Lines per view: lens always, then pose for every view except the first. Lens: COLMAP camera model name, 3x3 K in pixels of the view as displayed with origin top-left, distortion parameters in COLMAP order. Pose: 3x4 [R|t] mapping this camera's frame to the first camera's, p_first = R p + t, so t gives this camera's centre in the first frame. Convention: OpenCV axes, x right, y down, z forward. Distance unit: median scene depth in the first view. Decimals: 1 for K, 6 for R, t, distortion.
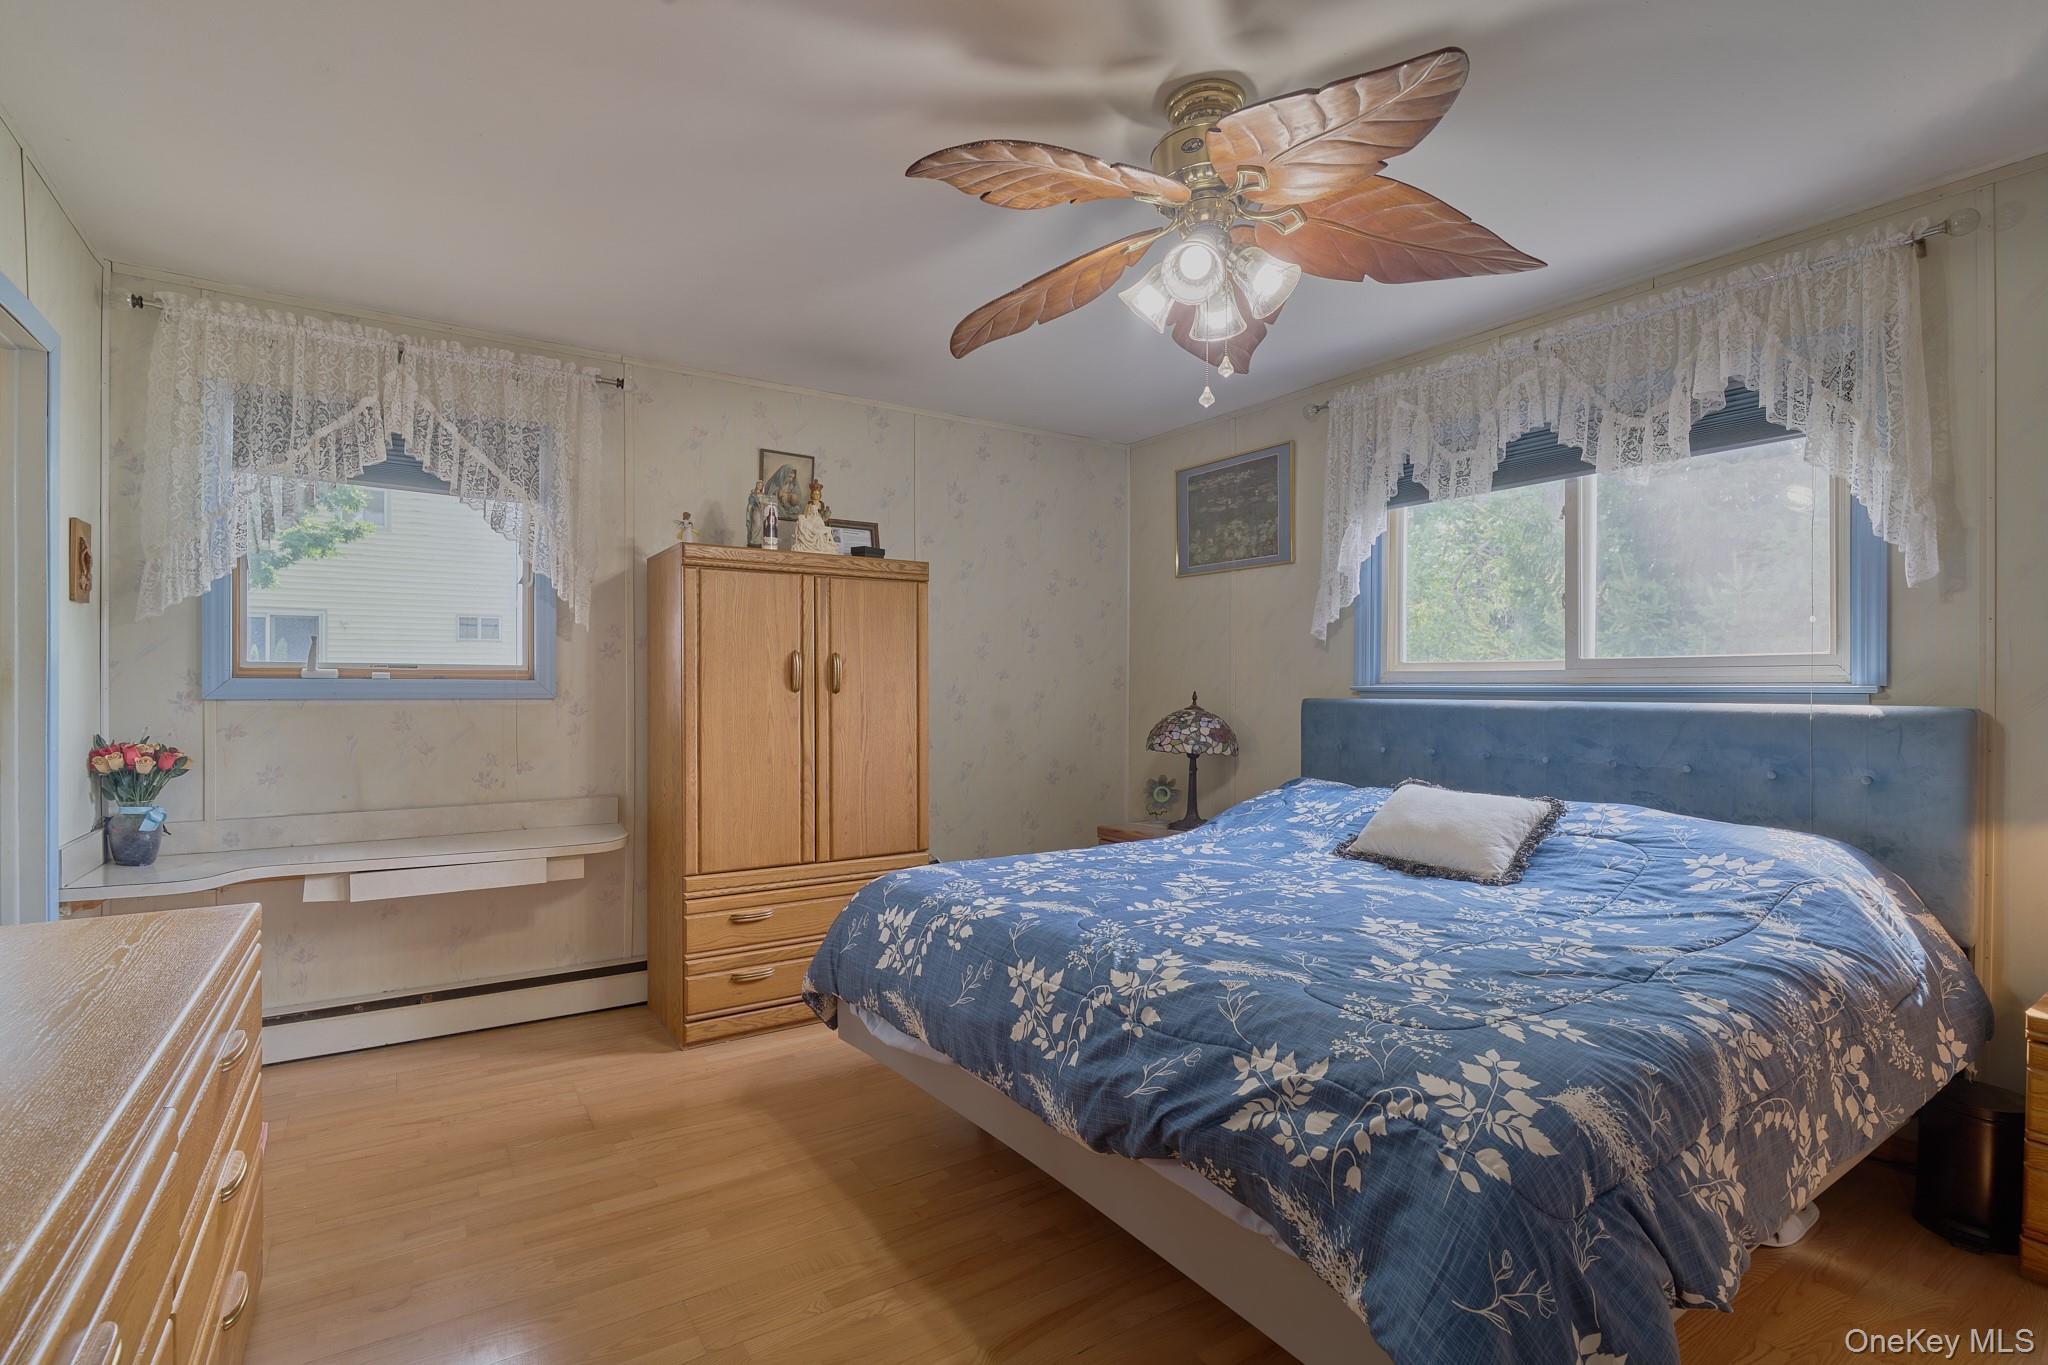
lens RADIAL K [[939.6, 0, 1024.0], [0, 939.6, 682.5], [0, 0, 1]] dist [0.001717, 0.000293]
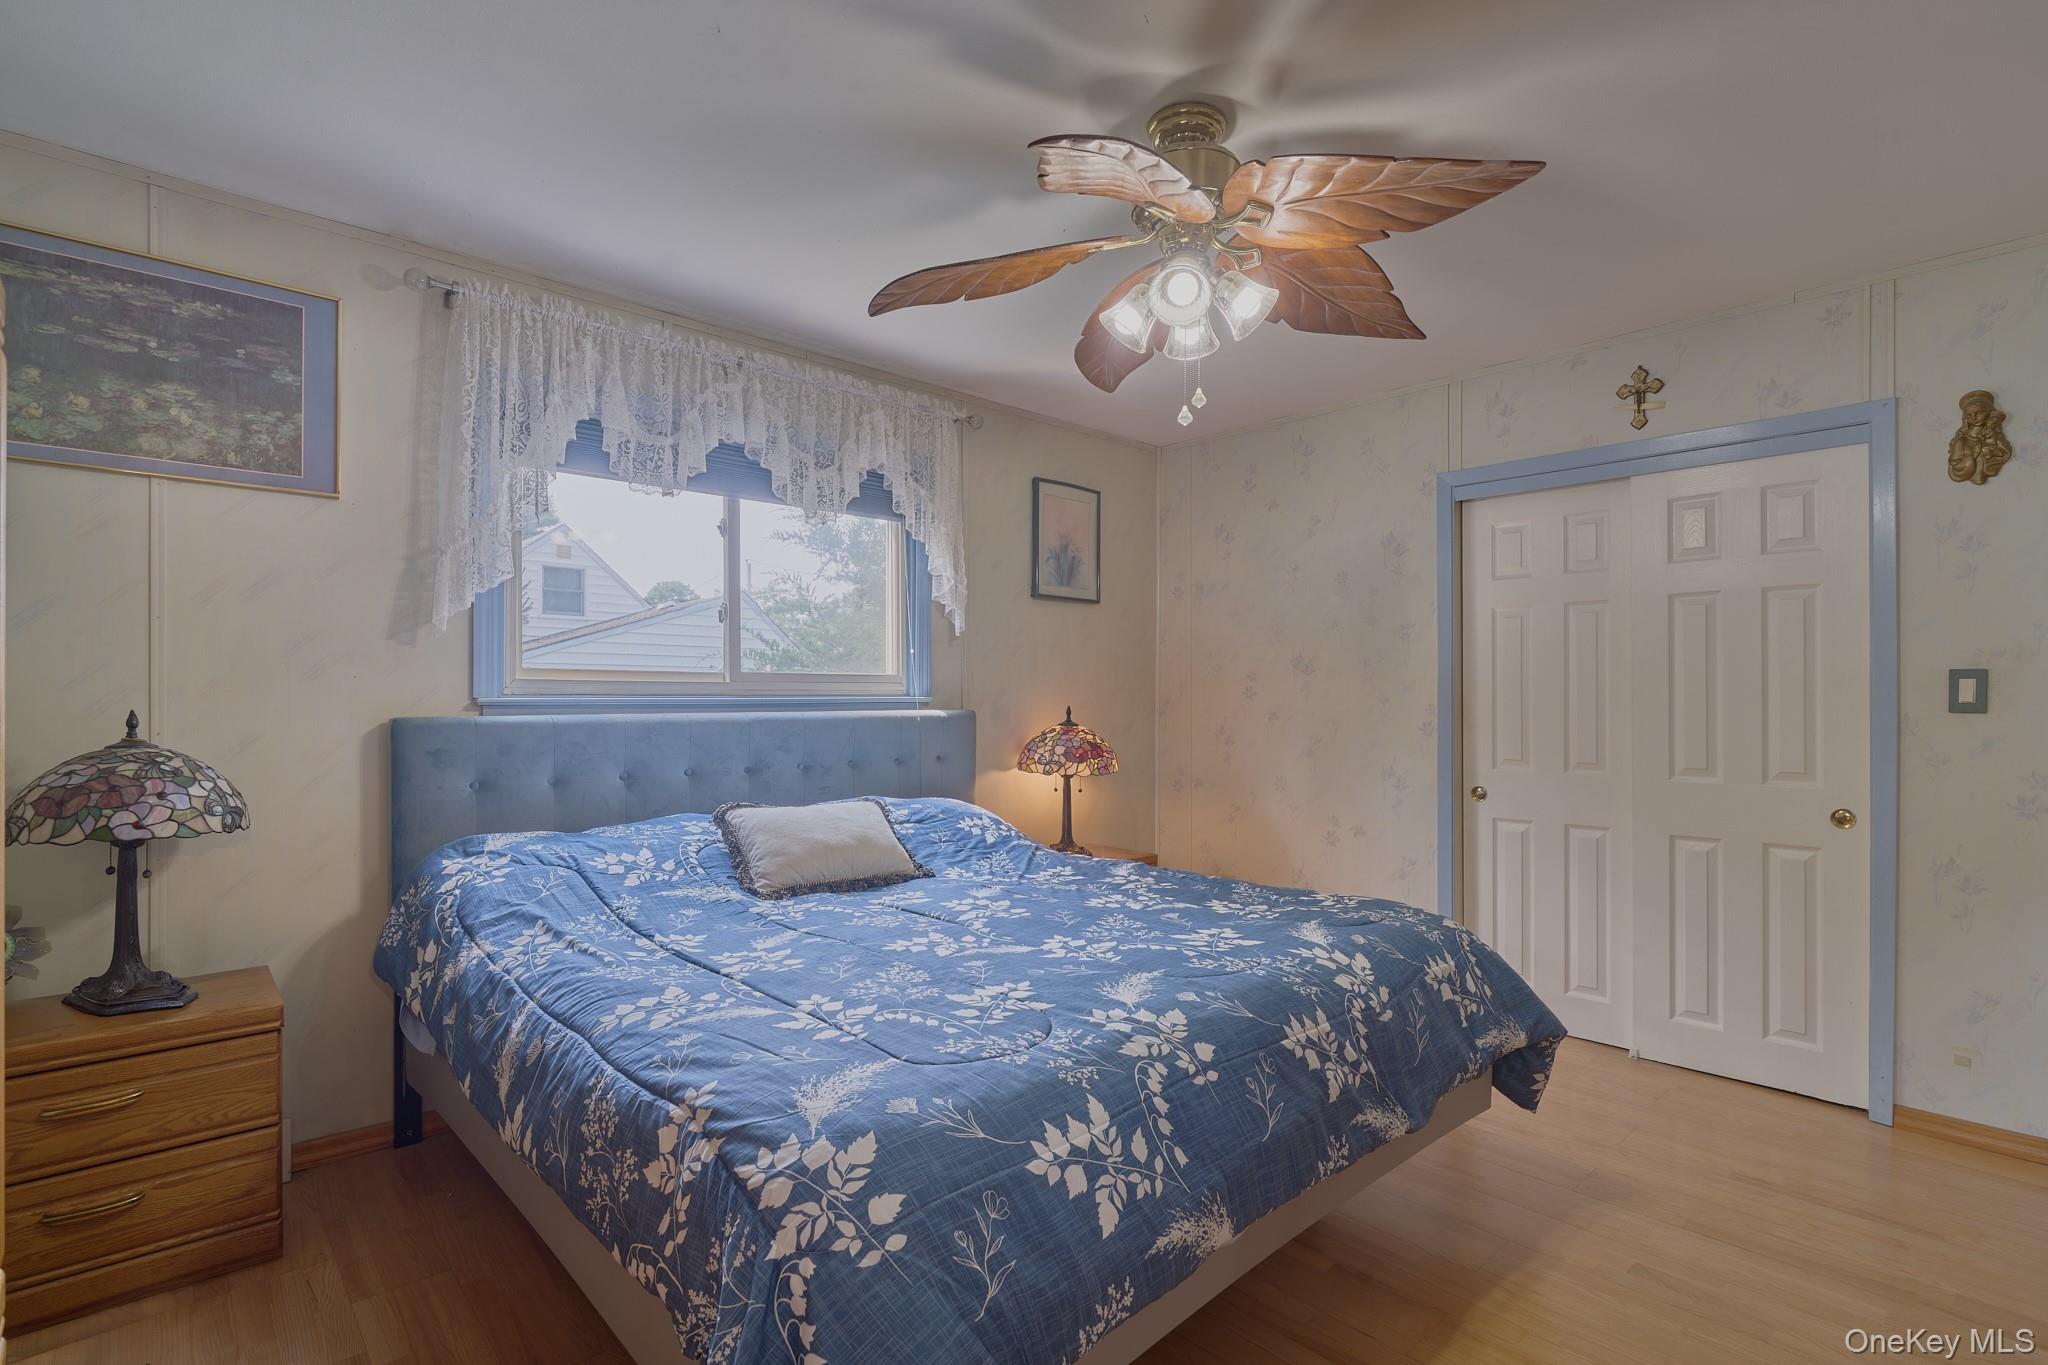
lens RADIAL K [[986.9, 0, 1023.7], [0, 986.9, 692.7], [0, 0, 1]] dist [-0.037081, -0.000154]
pose [[-0.154025, 0.016055, 0.987937, -0.665681], [-0.001581, 0.999863, -0.016495, 0.013335], [-0.988066, -0.004102, -0.153978, 1.097672]]
